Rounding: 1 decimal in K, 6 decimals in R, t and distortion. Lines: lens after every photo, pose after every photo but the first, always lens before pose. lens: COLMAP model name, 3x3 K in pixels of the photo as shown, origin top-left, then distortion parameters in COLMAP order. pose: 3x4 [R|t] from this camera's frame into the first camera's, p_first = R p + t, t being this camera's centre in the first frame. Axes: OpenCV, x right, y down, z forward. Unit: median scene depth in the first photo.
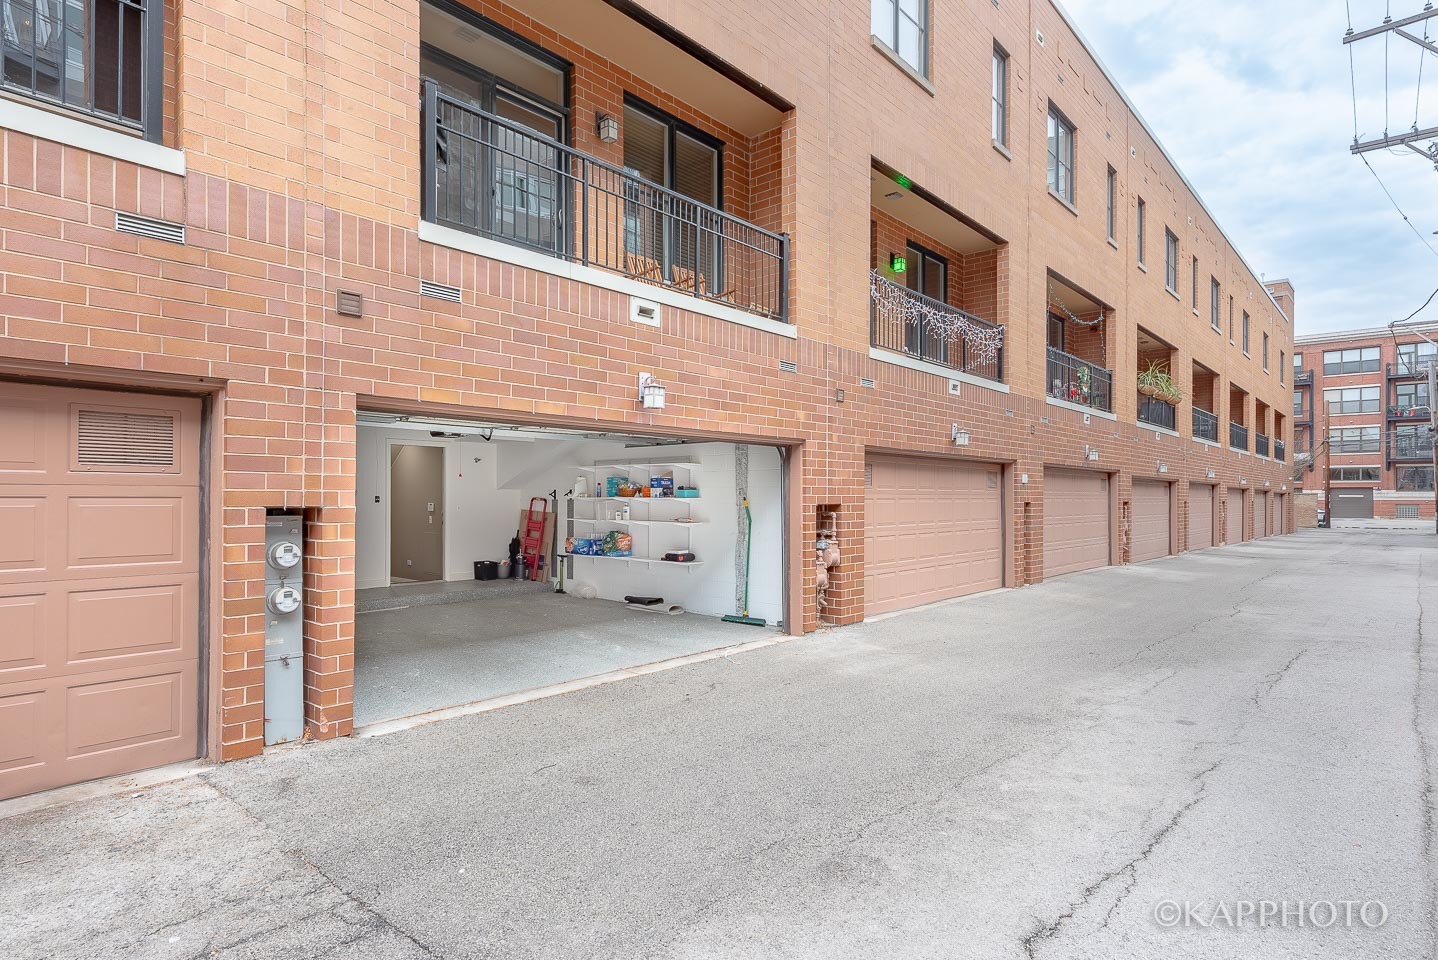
lens RADIAL K [[761.6, 0, 719.0], [0, 761.6, 480.0], [0, 0, 1]] dist [0.000656, 0.000419]
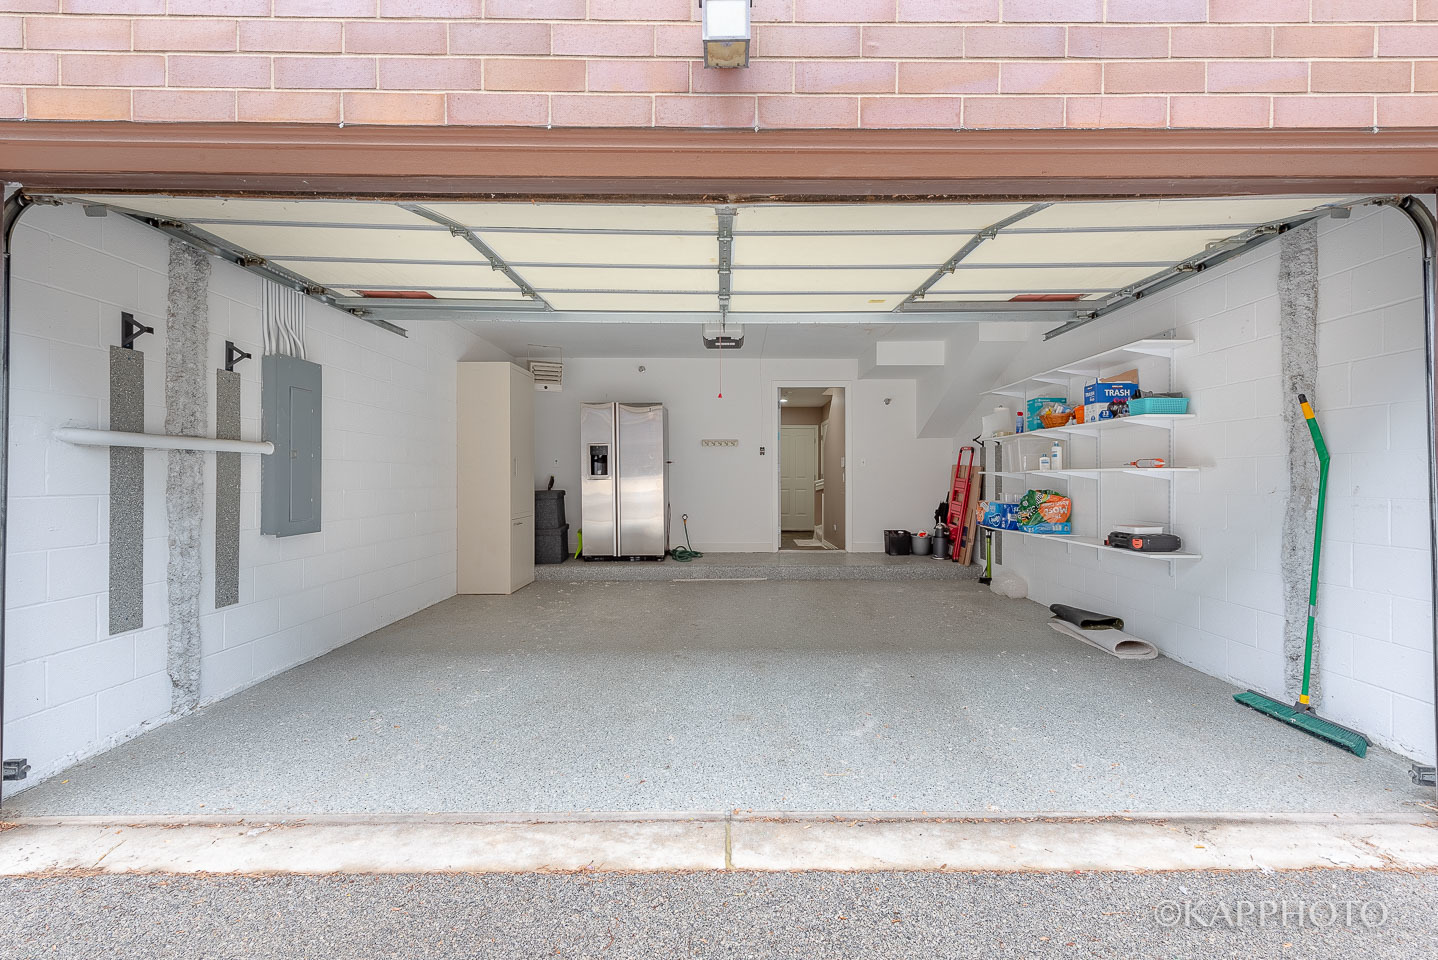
lens RADIAL K [[643.4, 0, 719.0], [0, 643.4, 480.0], [0, 0, 1]] dist [0.001885, -0.000250]
pose [[0.669033, -0.002474, -0.743229, 0.067322], [0.021023, 0.999657, 0.015596, 0.047814], [0.742936, -0.026059, 0.668855, 0.499295]]
